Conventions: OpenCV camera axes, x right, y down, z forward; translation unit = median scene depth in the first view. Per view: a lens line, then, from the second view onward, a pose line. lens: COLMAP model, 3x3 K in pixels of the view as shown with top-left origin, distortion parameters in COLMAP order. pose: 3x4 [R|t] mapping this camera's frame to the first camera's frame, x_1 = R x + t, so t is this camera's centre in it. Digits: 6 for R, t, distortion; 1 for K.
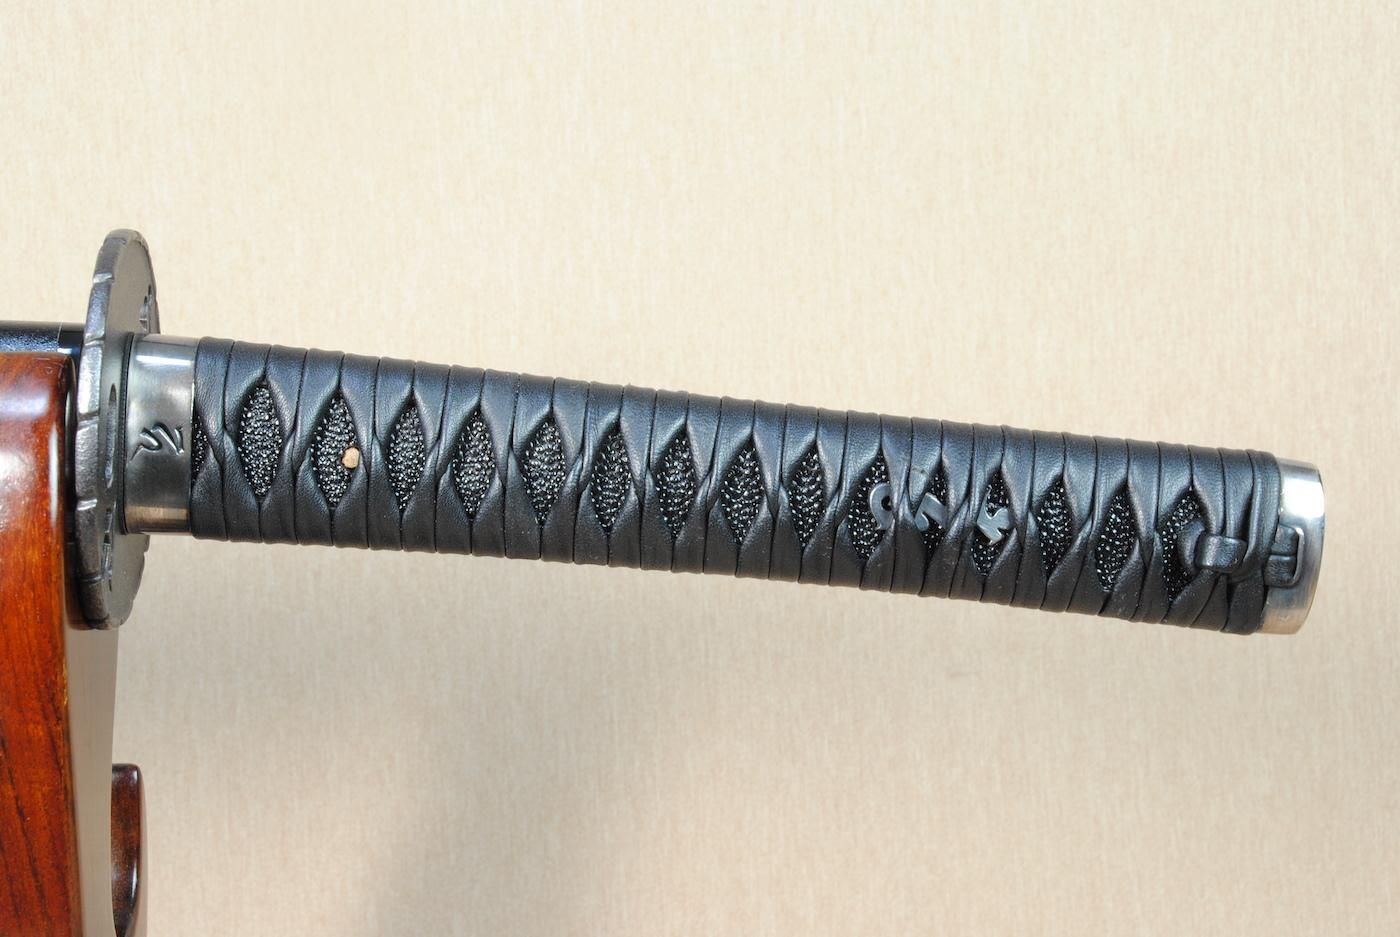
lens RADIAL K [[2611.7, 0, 700.0], [0, 2611.7, 468.5], [0, 0, 1]] dist [0.316621, 0.069356]
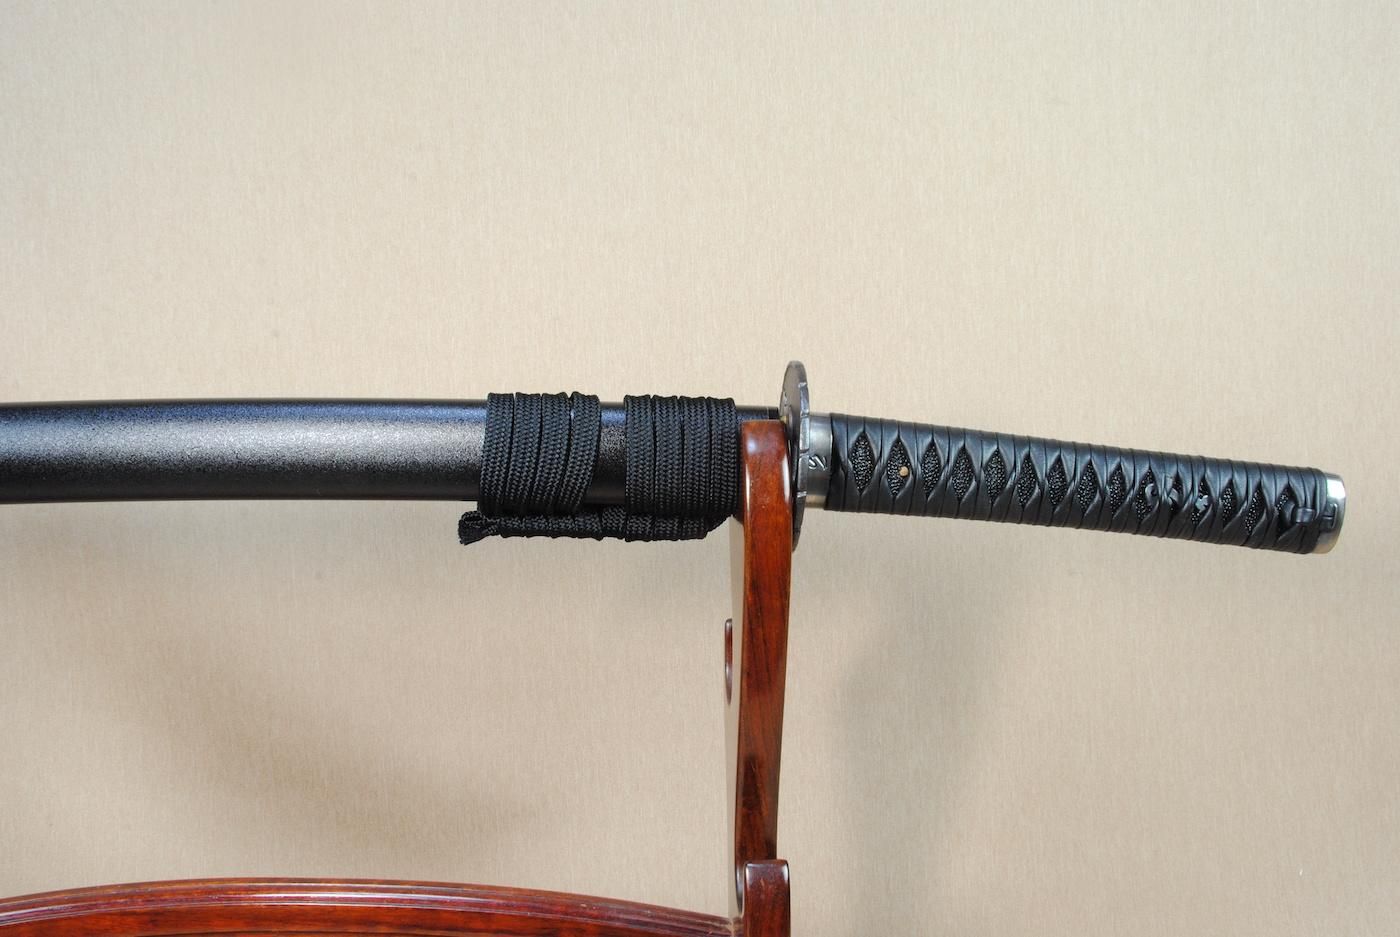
lens RADIAL K [[1233.4, 0, 725.6], [0, 1233.4, 476.4], [0, 0, 1]] dist [-0.124061, 0.159265]
pose [[0.999828, -0.000537, 0.018549, -0.283227], [0.000490, 0.999997, 0.002550, -0.002382], [-0.018550, -0.002540, 0.999825, 0.042294]]
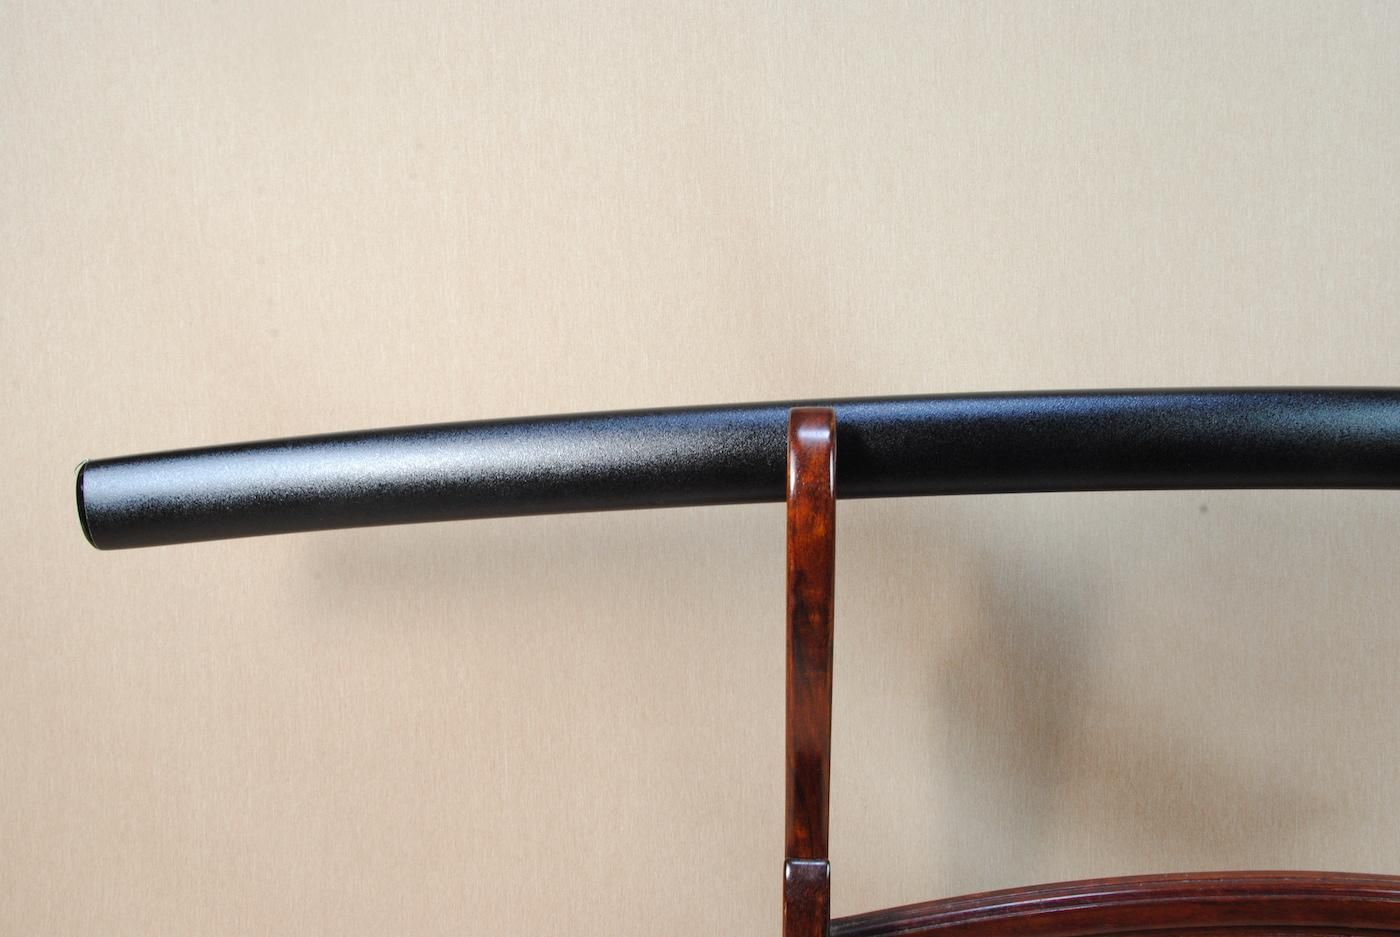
lens RADIAL K [[1233.4, 0, 725.6], [0, 1233.4, 476.4], [0, 0, 1]] dist [-0.124061, 0.159265]
pose [[0.994228, 0.013818, -0.106396, -1.018978], [-0.012754, 0.999862, 0.010677, 0.004828], [0.106529, -0.009258, 0.994267, 0.020727]]
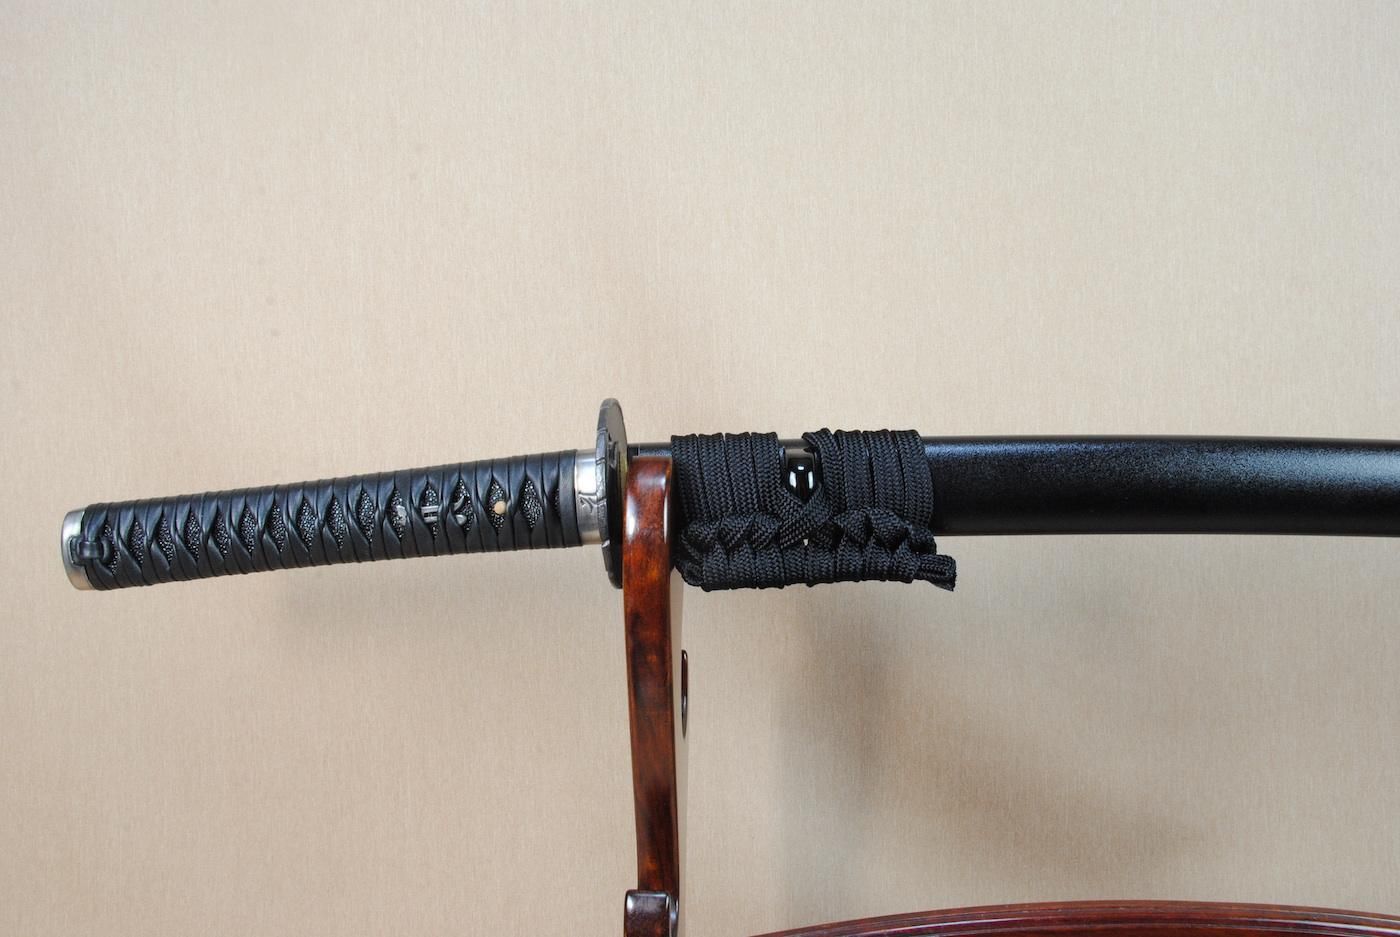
lens RADIAL K [[1174.1, 0, 721.2], [0, 1174.1, 473.4], [0, 0, 1]] dist [-0.141074, 0.137138]
pose [[0.995458, 0.010802, -0.094586, -0.918608], [-0.013178, 0.999612, -0.024539, -0.001856], [0.094284, 0.025674, 0.995214, 0.039318]]
